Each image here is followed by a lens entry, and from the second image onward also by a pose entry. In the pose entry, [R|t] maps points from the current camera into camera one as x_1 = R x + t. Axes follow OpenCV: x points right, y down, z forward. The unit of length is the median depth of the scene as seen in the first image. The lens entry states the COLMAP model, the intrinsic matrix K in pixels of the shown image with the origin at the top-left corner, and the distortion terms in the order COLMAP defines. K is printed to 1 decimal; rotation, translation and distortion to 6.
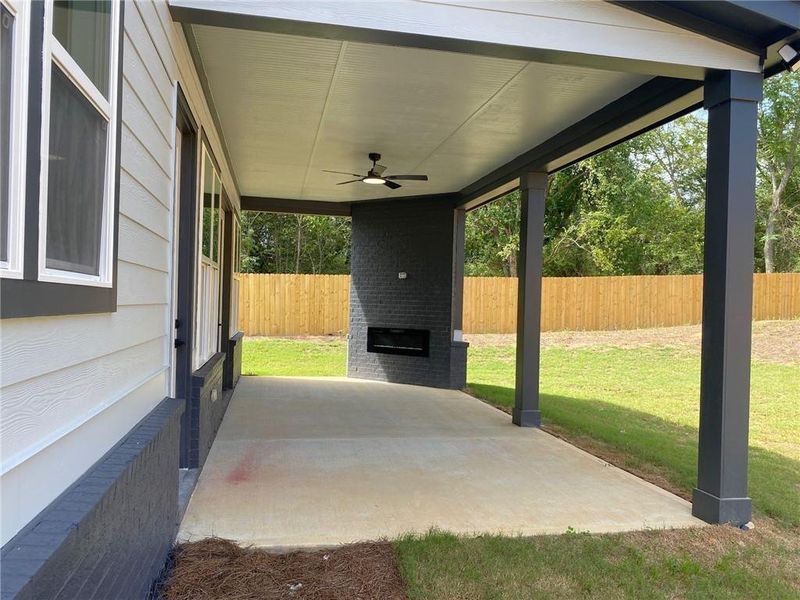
lens RADIAL K [[615.8, 0, 400.8], [0, 615.8, 303.2], [0, 0, 1]] dist [0.020789, -0.008647]
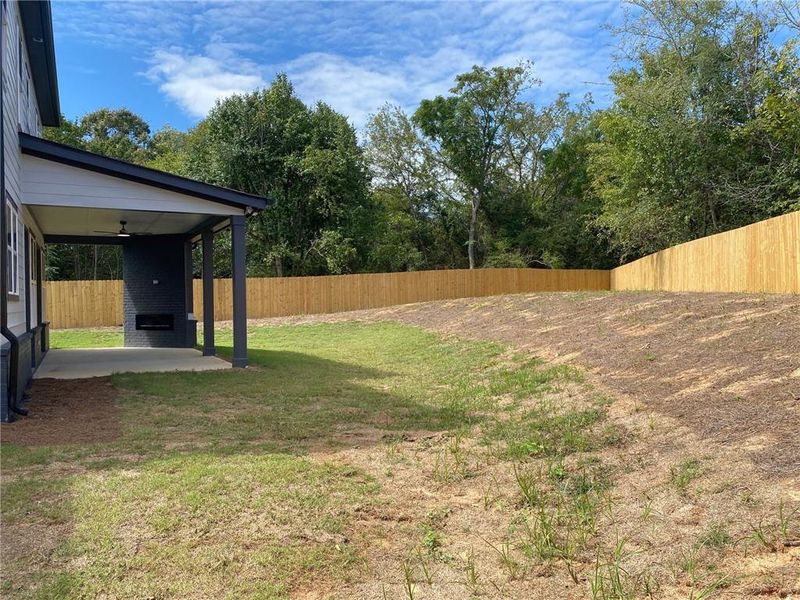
lens RADIAL K [[615.8, 0, 400.8], [0, 615.8, 303.2], [0, 0, 1]] dist [0.020789, -0.008647]
pose [[0.961347, -0.040416, 0.272358, 0.175642], [0.038217, 0.999180, 0.013376, 0.014087], [-0.272675, -0.002450, 0.962103, -0.756862]]
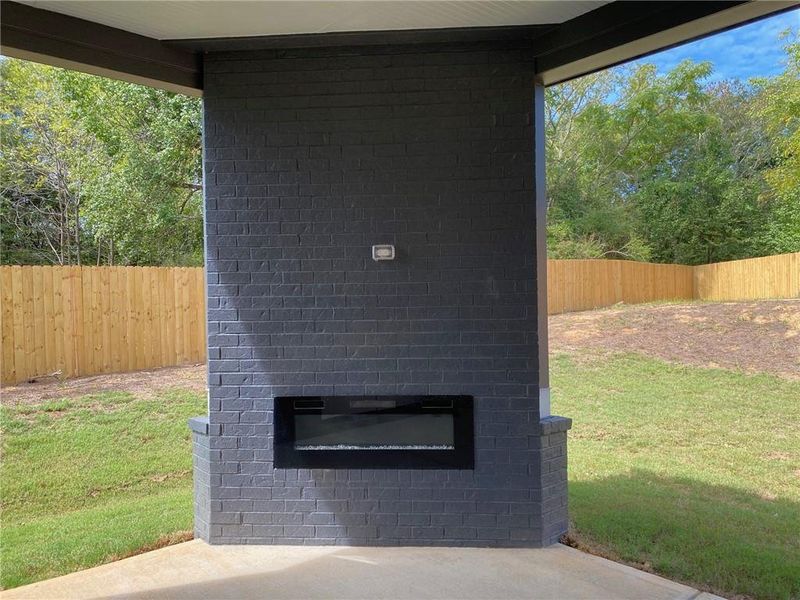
lens RADIAL K [[615.8, 0, 400.8], [0, 615.8, 303.2], [0, 0, 1]] dist [0.020789, -0.008647]
pose [[0.869087, -0.044594, 0.492645, -0.164819], [0.040546, 0.998999, 0.018901, -0.020316], [-0.492995, 0.003548, 0.870025, 0.655549]]
